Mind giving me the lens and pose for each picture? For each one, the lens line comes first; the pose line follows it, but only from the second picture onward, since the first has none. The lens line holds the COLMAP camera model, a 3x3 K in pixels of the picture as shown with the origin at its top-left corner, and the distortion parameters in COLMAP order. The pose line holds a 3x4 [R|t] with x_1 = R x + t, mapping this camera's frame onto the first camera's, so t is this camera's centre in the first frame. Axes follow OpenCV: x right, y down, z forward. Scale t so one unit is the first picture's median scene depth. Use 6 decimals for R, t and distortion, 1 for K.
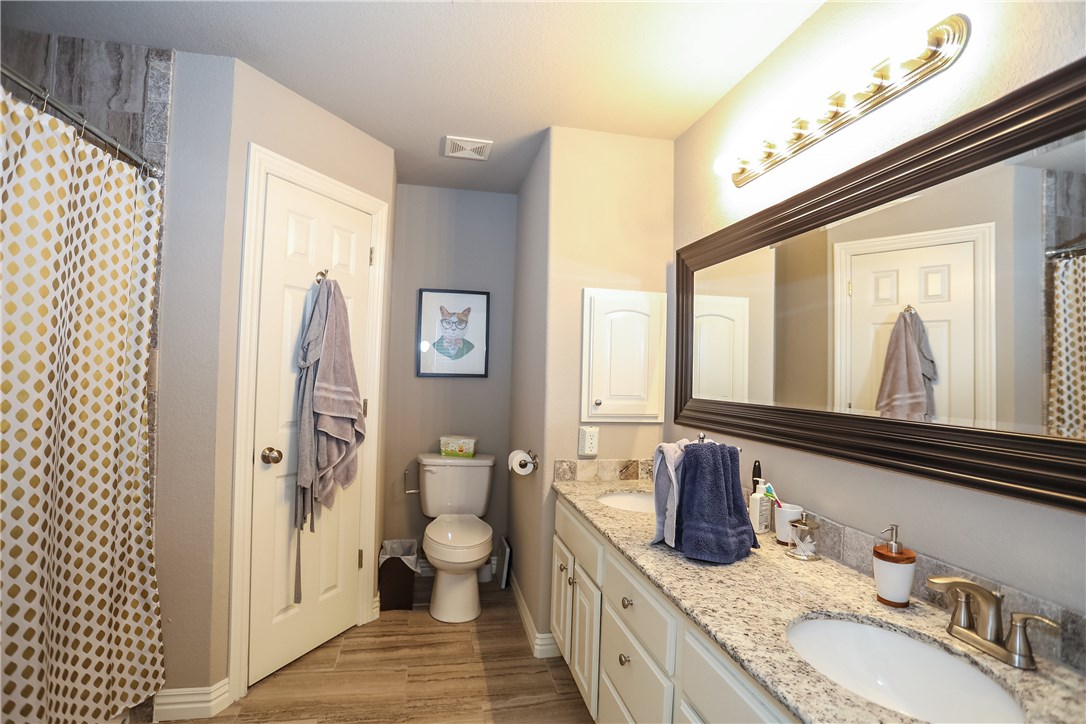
lens RADIAL K [[528.2, 0, 541.2], [0, 528.2, 362.6], [0, 0, 1]] dist [-0.079035, 0.034125]
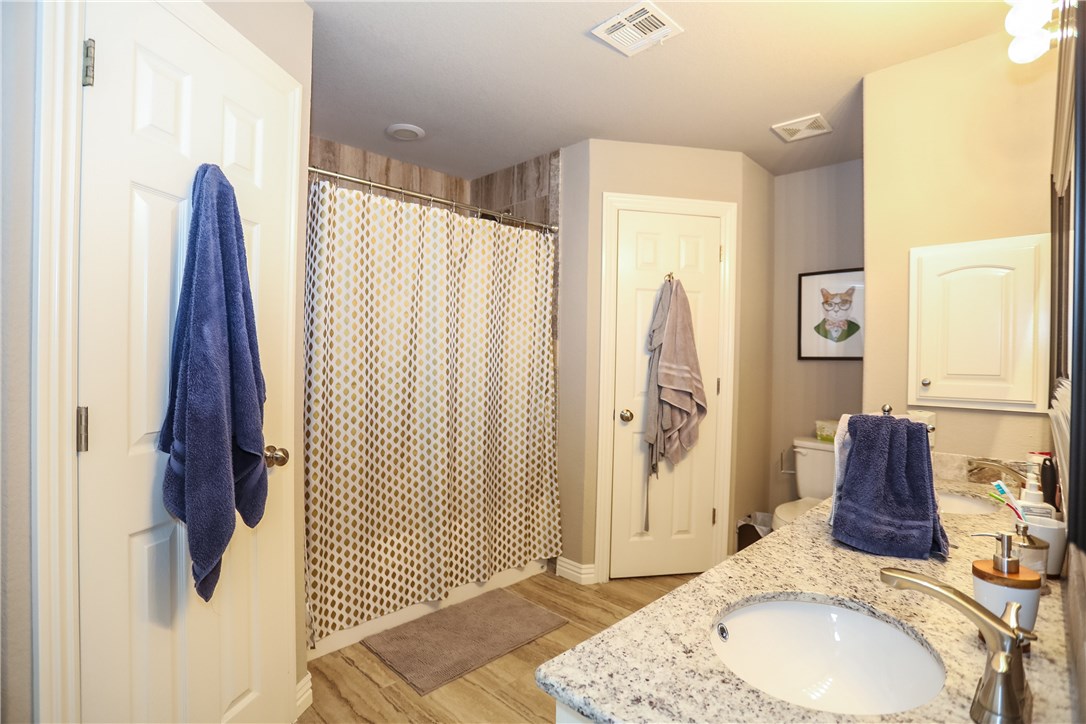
lens RADIAL K [[528.2, 0, 541.2], [0, 528.2, 362.6], [0, 0, 1]] dist [-0.079035, 0.034125]
pose [[0.549227, -0.012736, -0.835576, 0.516508], [0.014501, 0.999879, -0.005709, 0.045405], [0.835547, -0.008981, 0.549345, 0.051386]]
